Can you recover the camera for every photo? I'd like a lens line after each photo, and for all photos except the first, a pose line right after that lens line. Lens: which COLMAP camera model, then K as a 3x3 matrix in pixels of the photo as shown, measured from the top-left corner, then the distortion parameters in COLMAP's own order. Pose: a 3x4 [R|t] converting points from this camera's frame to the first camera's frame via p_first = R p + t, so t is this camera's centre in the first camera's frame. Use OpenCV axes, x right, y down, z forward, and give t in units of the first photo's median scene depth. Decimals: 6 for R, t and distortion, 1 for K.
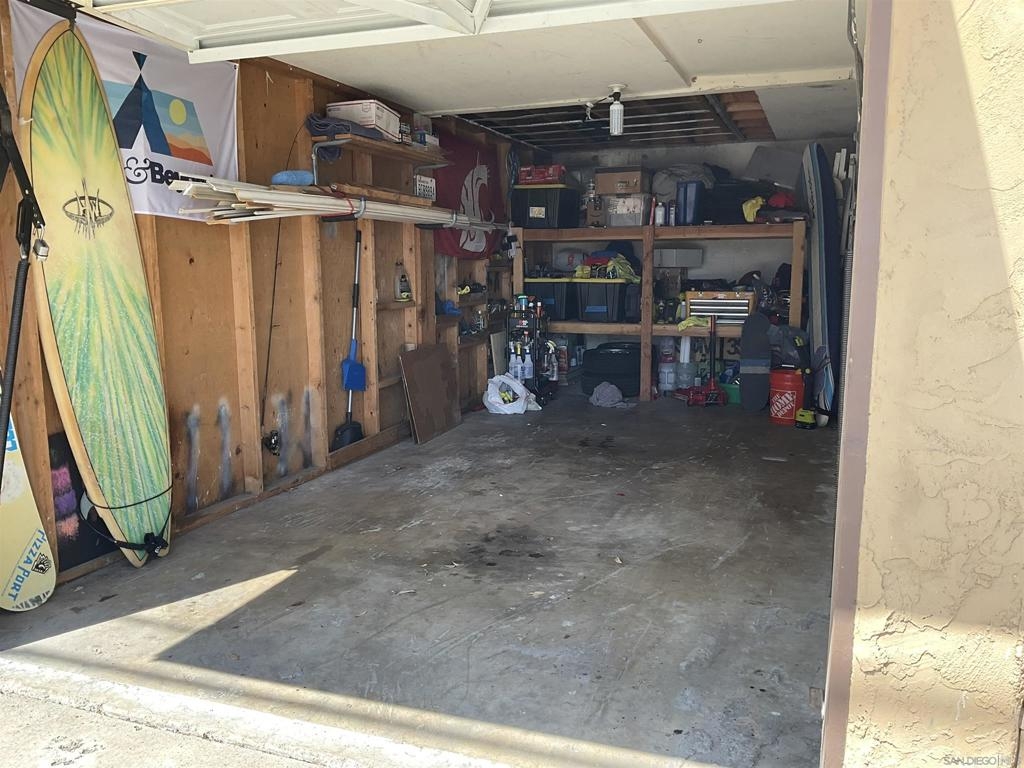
lens RADIAL K [[838.8, 0, 509.1], [0, 838.8, 387.6], [0, 0, 1]] dist [0.081973, -0.140778]
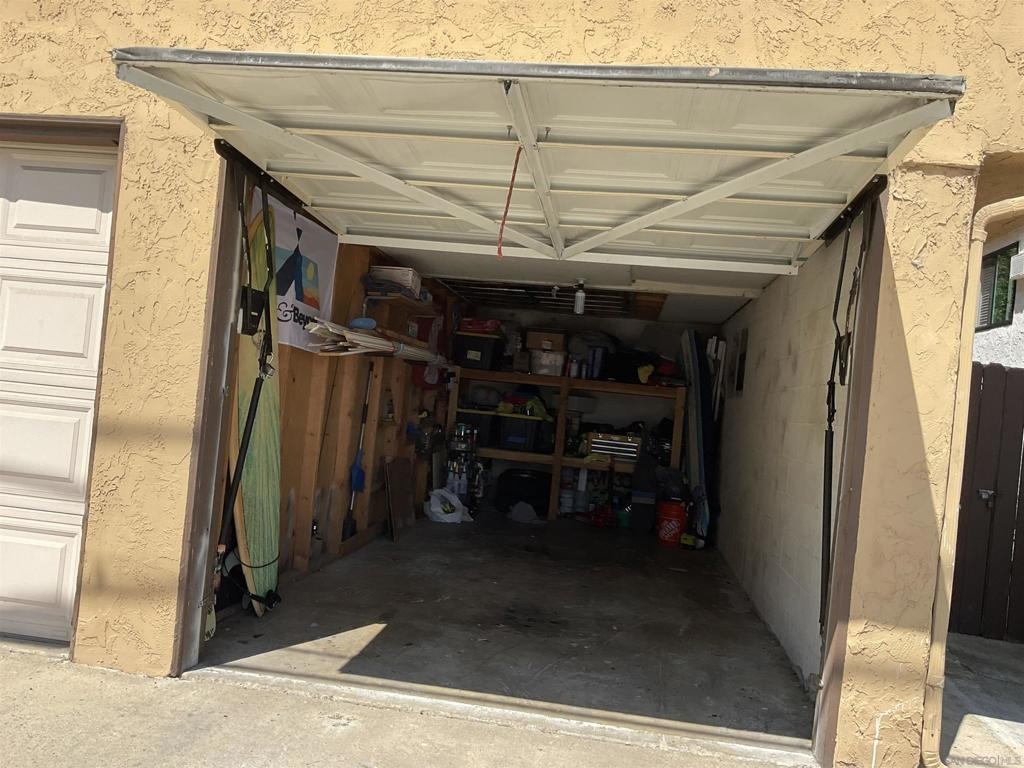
lens RADIAL K [[838.8, 0, 510.0], [0, 838.8, 386.5], [0, 0, 1]] dist [0.081973, -0.140778]
pose [[0.970536, 0.102404, 0.218114, -0.263965], [-0.068603, 0.985170, -0.157272, 0.031088], [-0.230985, 0.137675, 0.963168, -0.243691]]
